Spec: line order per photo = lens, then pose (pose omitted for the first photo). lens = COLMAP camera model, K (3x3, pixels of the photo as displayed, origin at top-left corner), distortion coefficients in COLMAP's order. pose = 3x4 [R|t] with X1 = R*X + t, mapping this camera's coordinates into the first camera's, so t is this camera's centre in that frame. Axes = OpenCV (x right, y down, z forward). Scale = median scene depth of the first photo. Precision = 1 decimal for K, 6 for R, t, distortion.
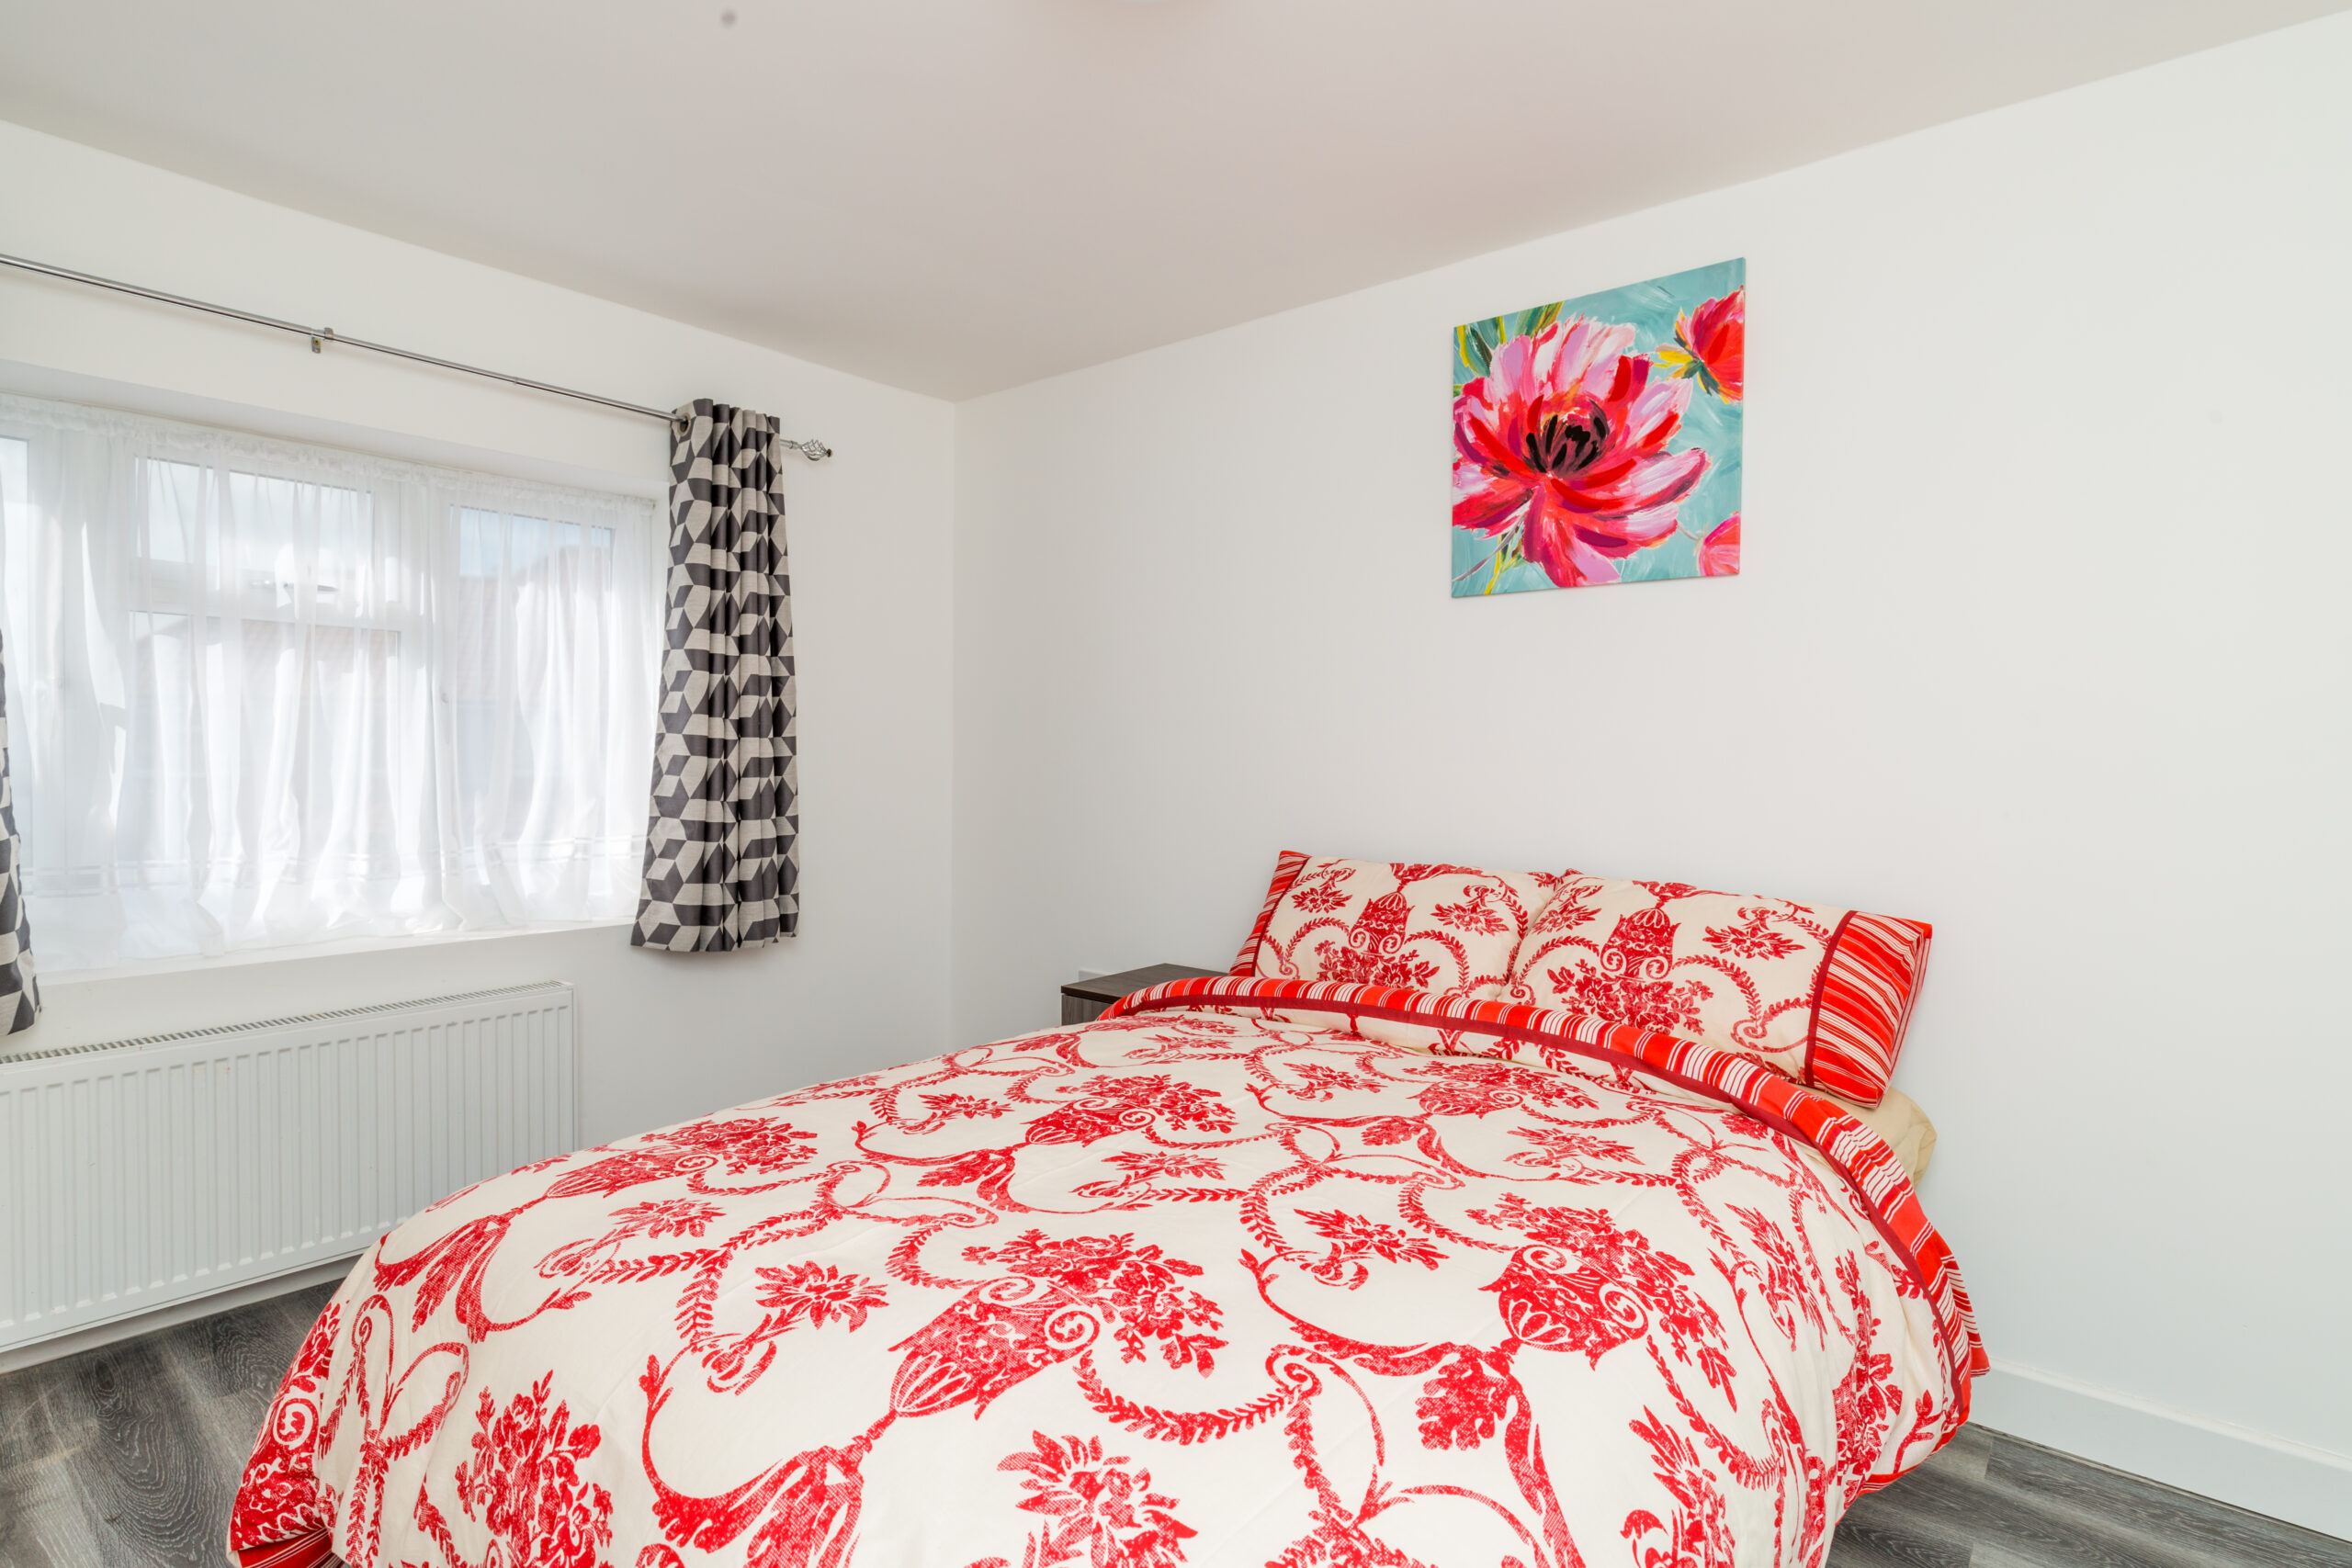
lens RADIAL K [[1190.8, 0, 1176.0], [0, 1190.8, 784.0], [0, 0, 1]] dist [-0.005289, -0.000992]
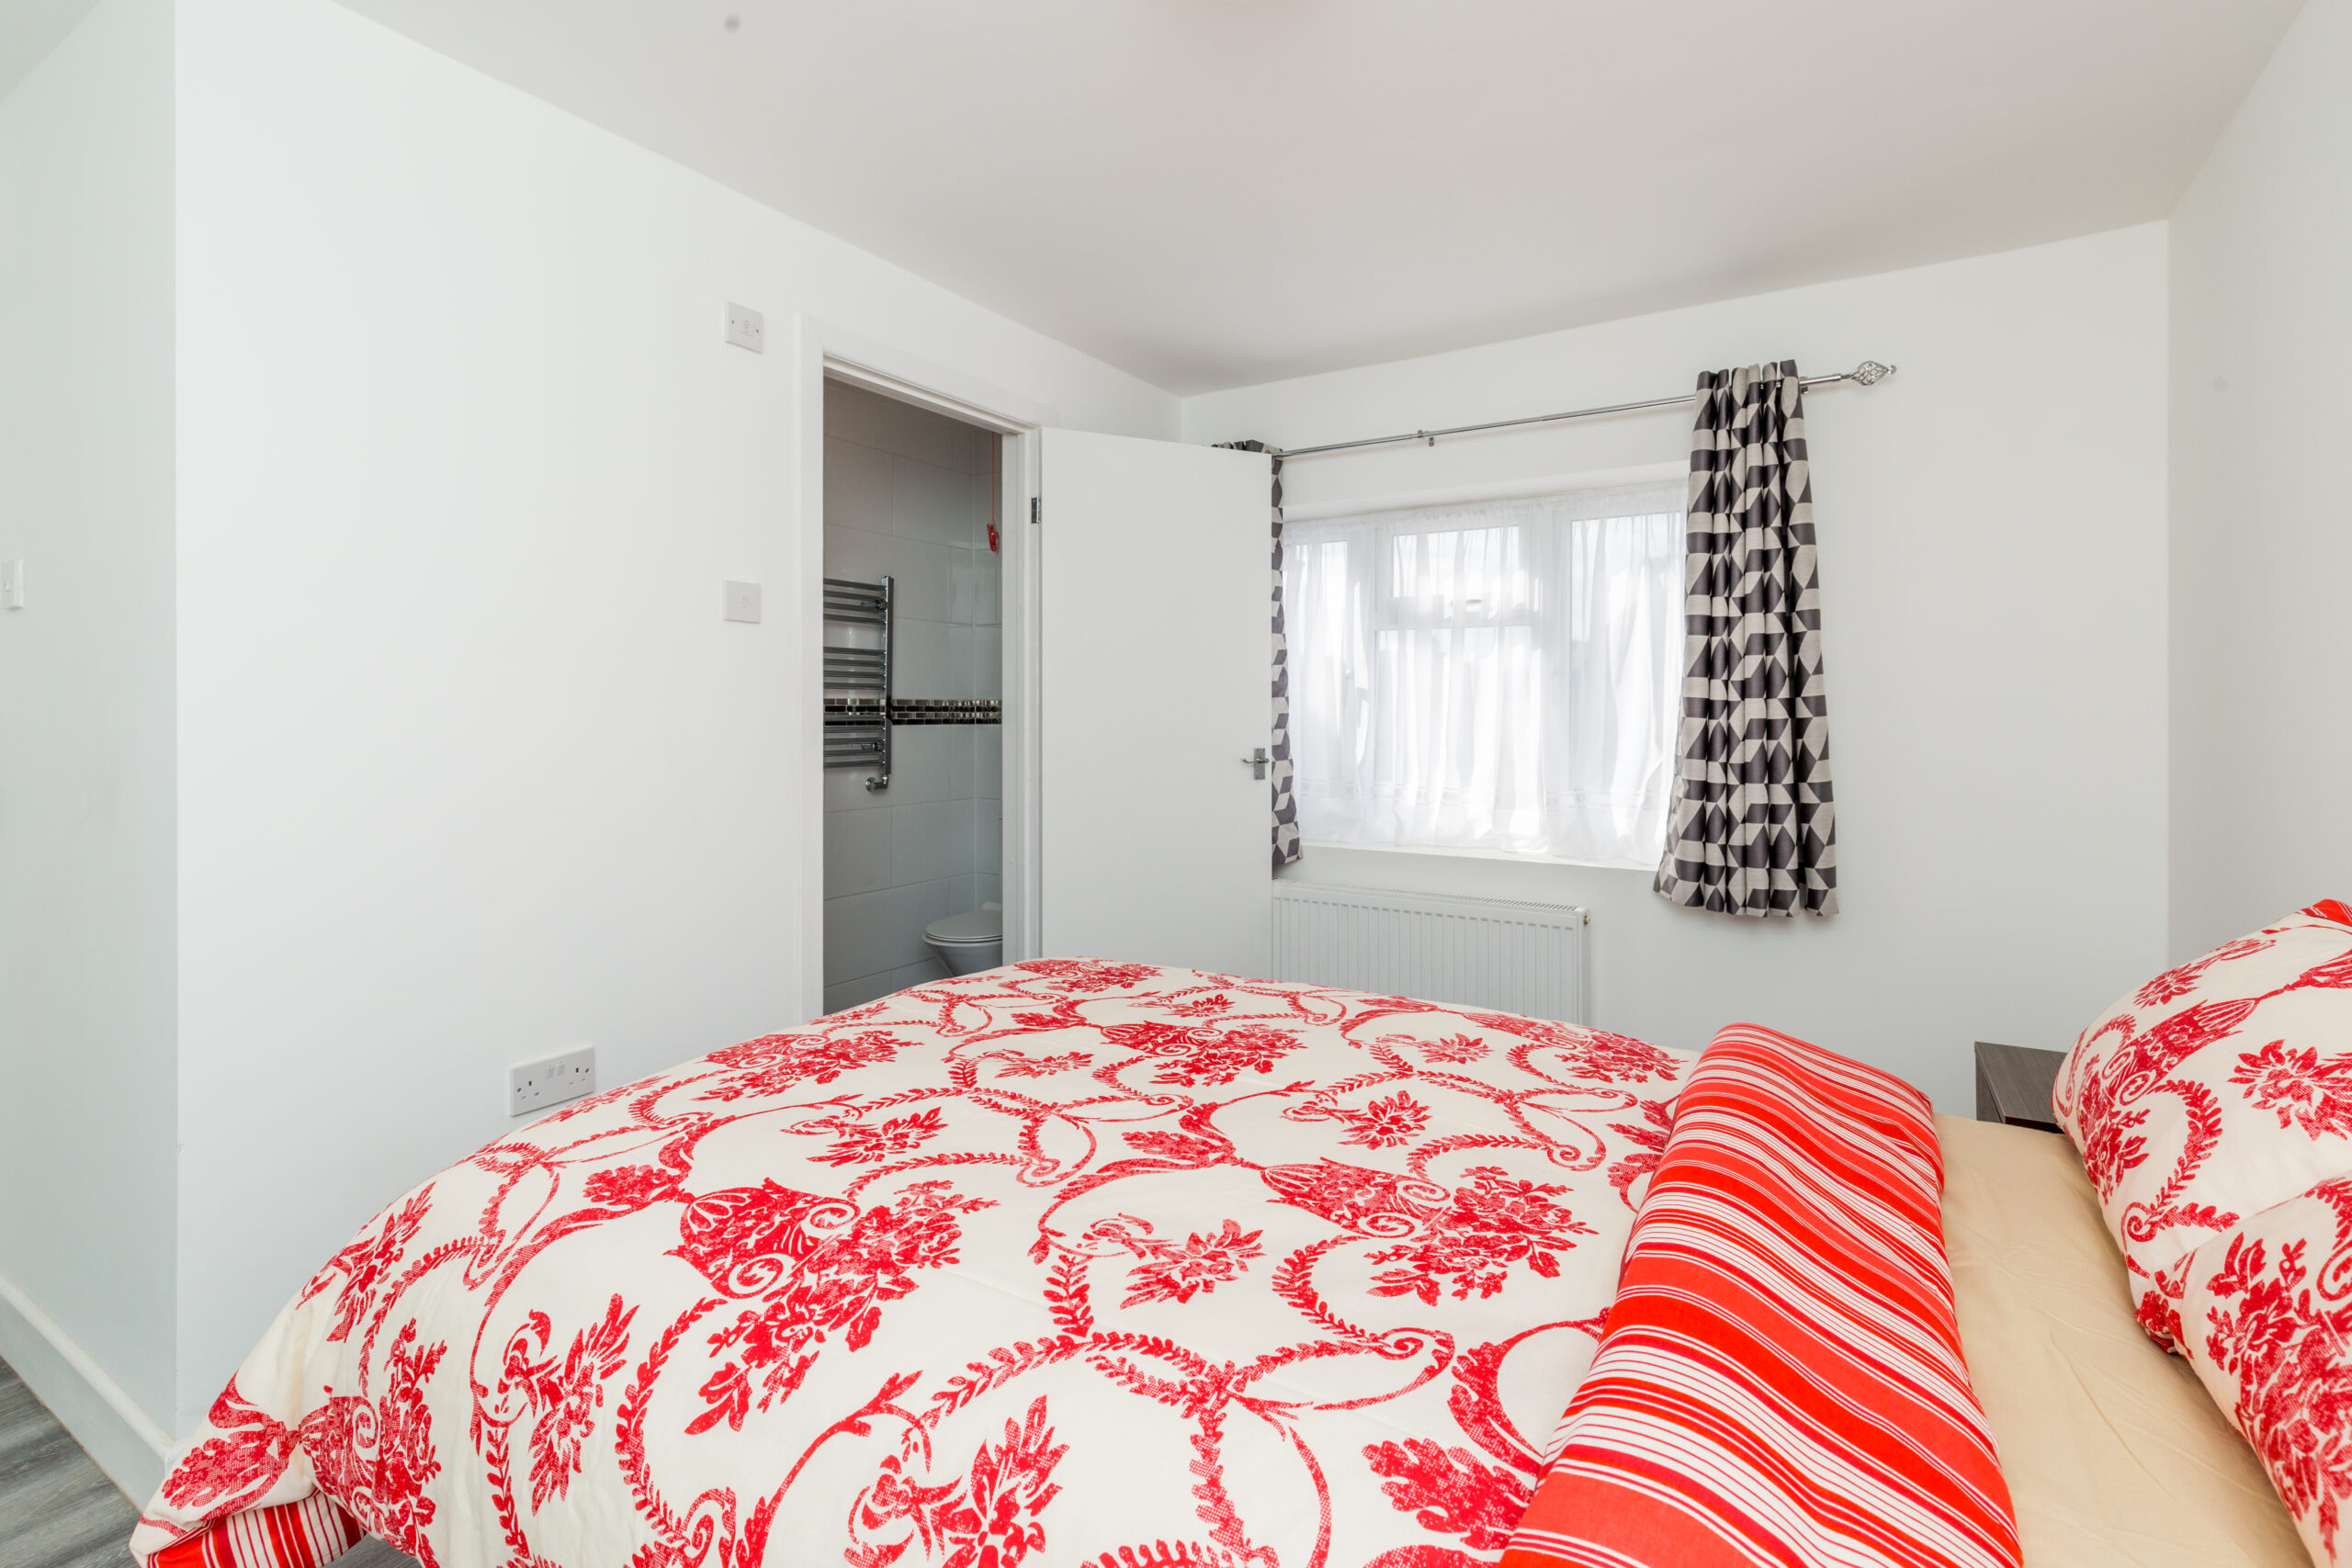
lens RADIAL K [[1065.8, 0, 1179.2], [0, 1065.8, 717.7], [0, 0, 1]] dist [0.004542, 0.000761]
pose [[0.137506, -0.002864, -0.990497, 1.166665], [-0.024541, 0.999679, -0.006297, -0.016954], [0.990197, 0.025174, 0.137392, 1.092101]]
